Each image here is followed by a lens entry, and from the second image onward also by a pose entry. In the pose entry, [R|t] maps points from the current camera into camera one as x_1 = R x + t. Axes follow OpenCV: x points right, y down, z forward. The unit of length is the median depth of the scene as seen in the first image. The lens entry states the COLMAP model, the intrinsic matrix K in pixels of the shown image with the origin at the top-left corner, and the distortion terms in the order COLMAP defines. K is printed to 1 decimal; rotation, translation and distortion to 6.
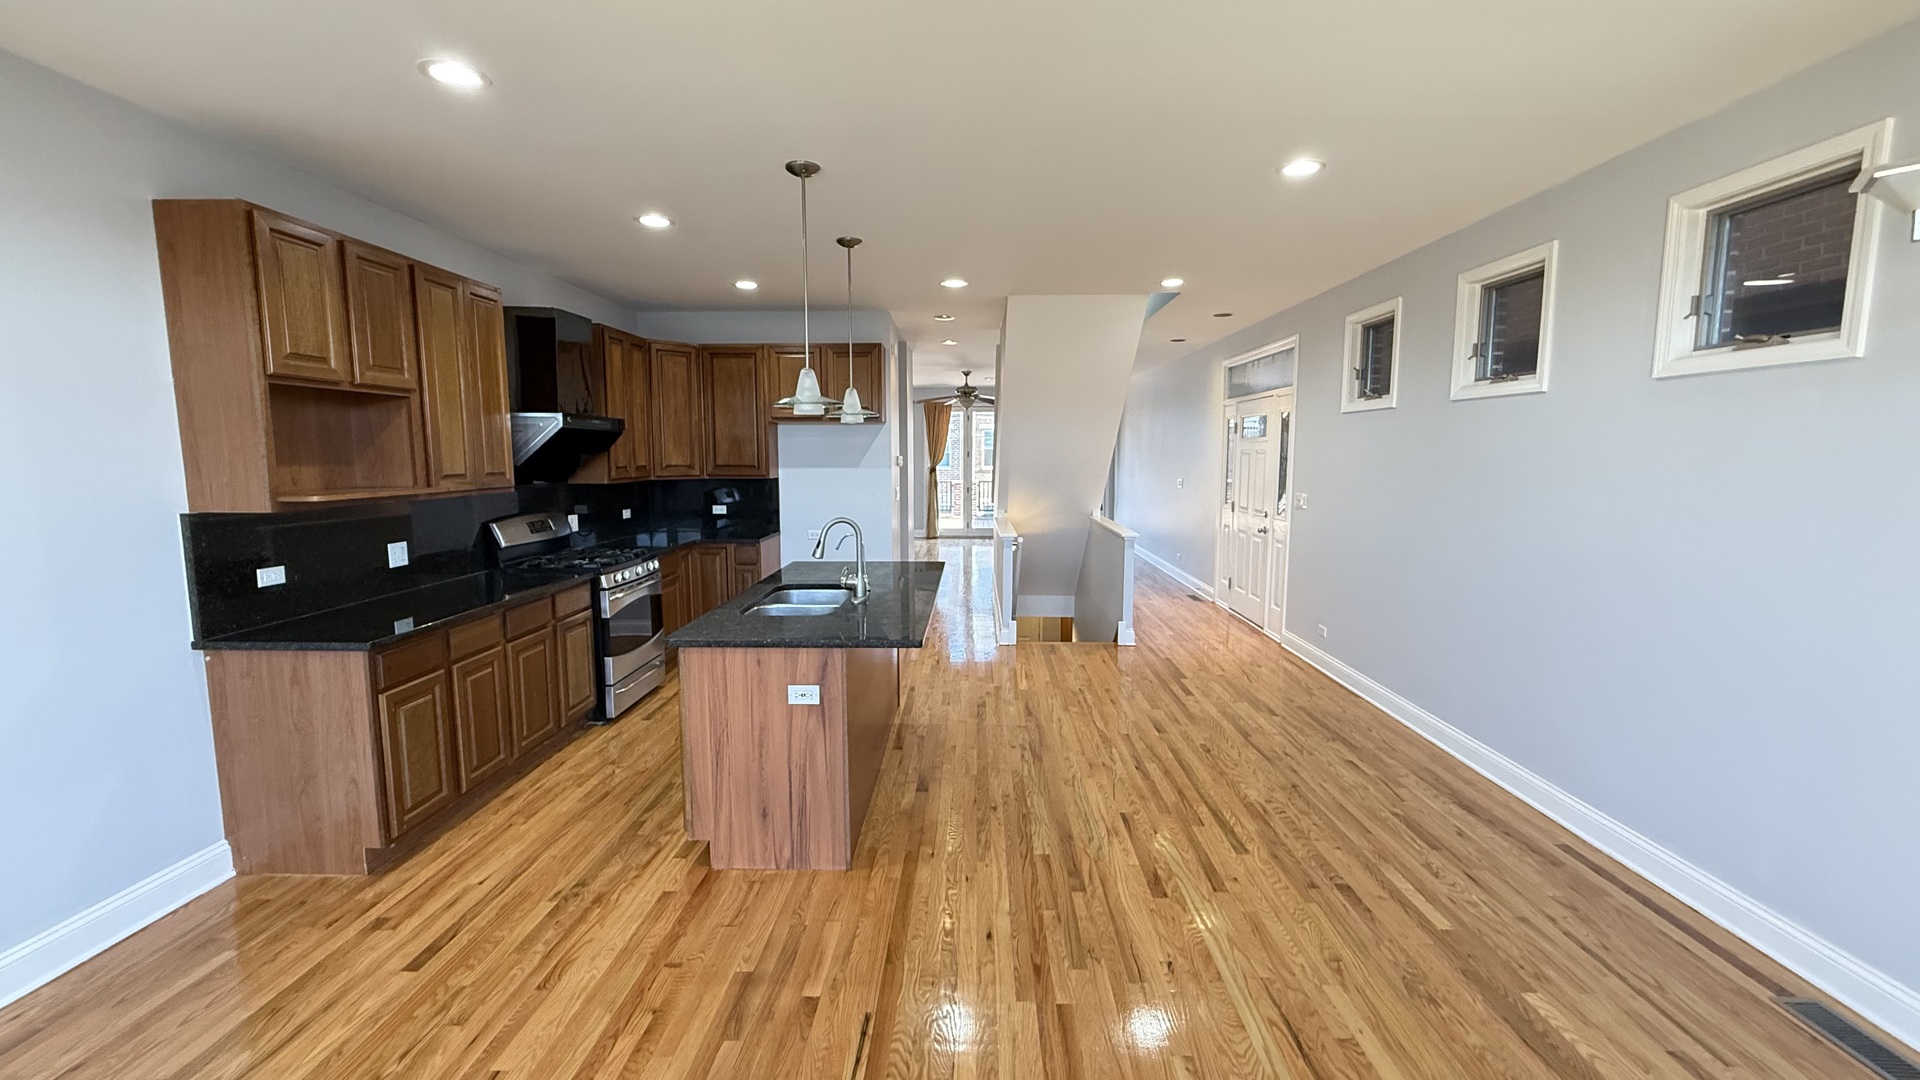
lens RADIAL K [[765.2, 0, 956.4], [0, 765.2, 537.4], [0, 0, 1]] dist [-0.000642, 0.000377]
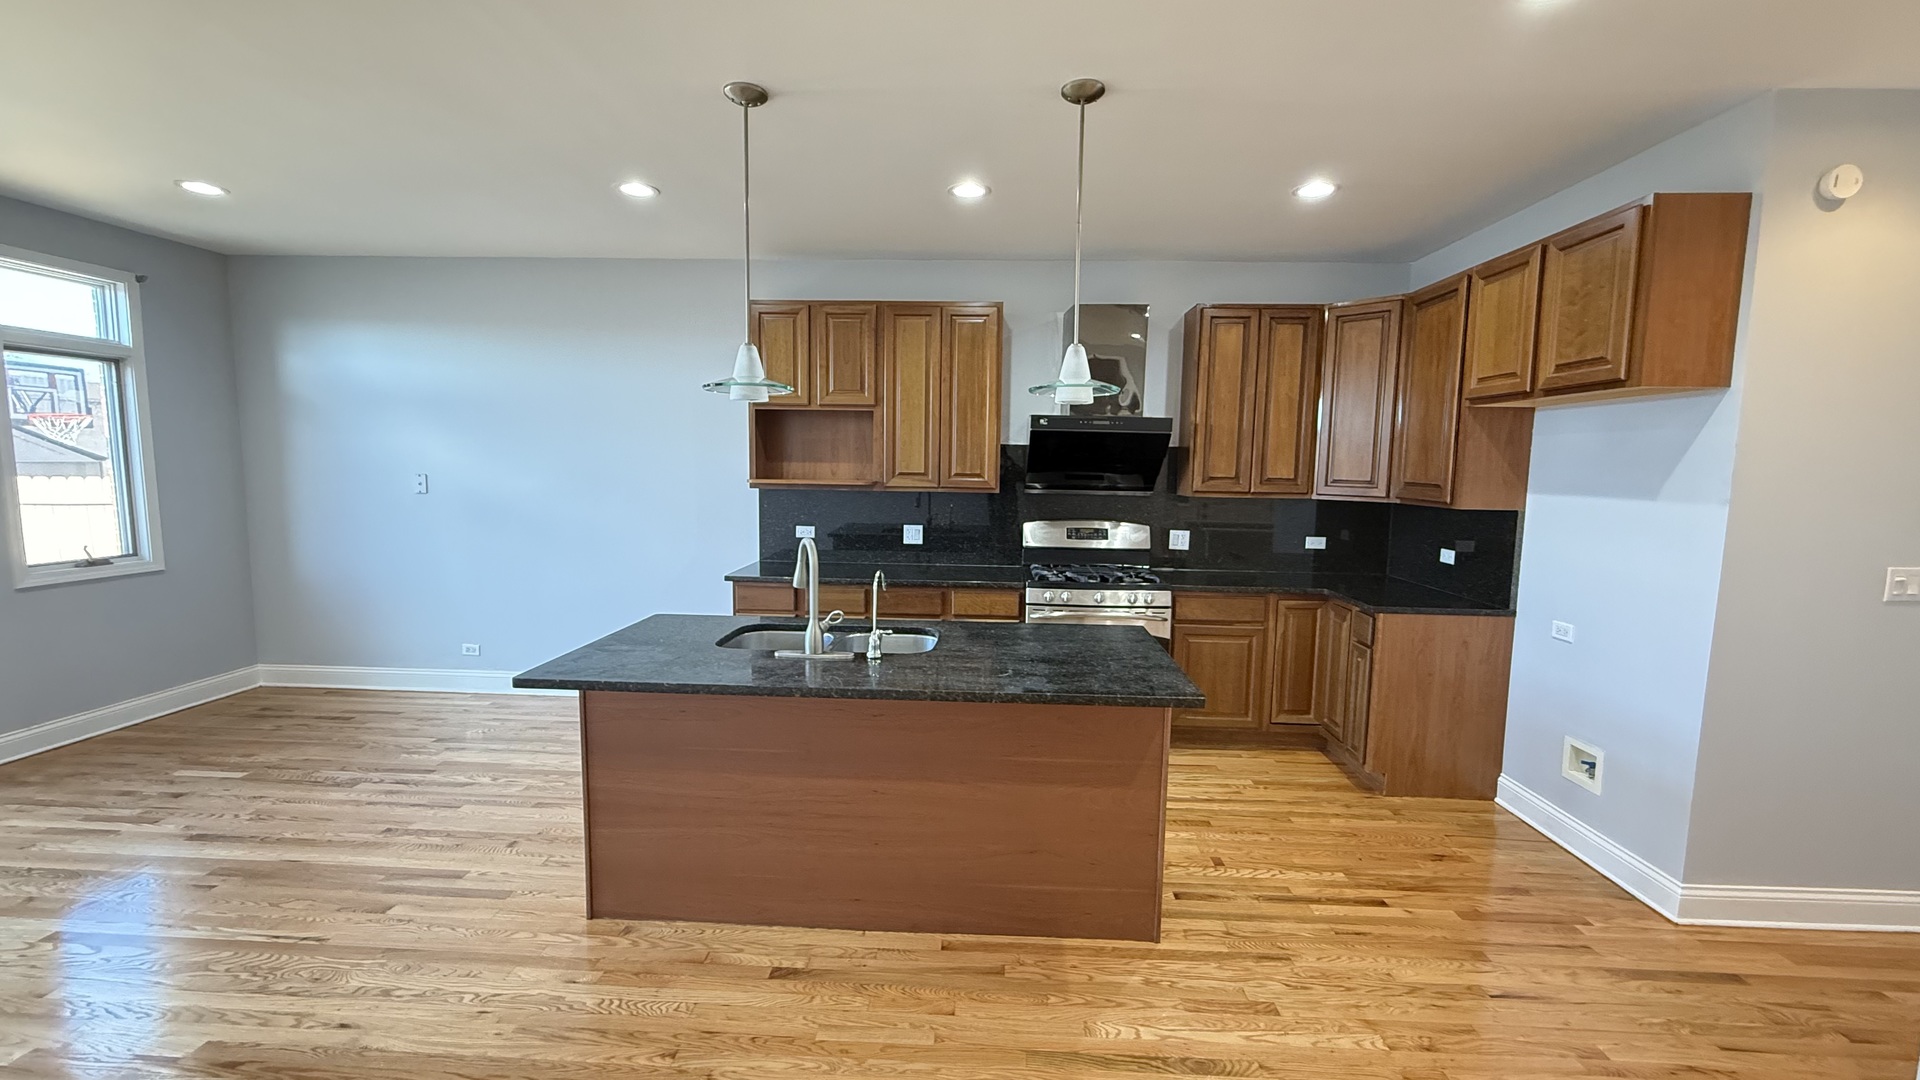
lens RADIAL K [[765.2, 0, 956.4], [0, 765.2, 537.4], [0, 0, 1]] dist [-0.000642, 0.000377]
pose [[-0.018955, 0.099339, -0.994873, 0.550189], [-0.128387, 0.986572, 0.100956, -0.112803], [0.991543, 0.129642, -0.005947, 1.099520]]
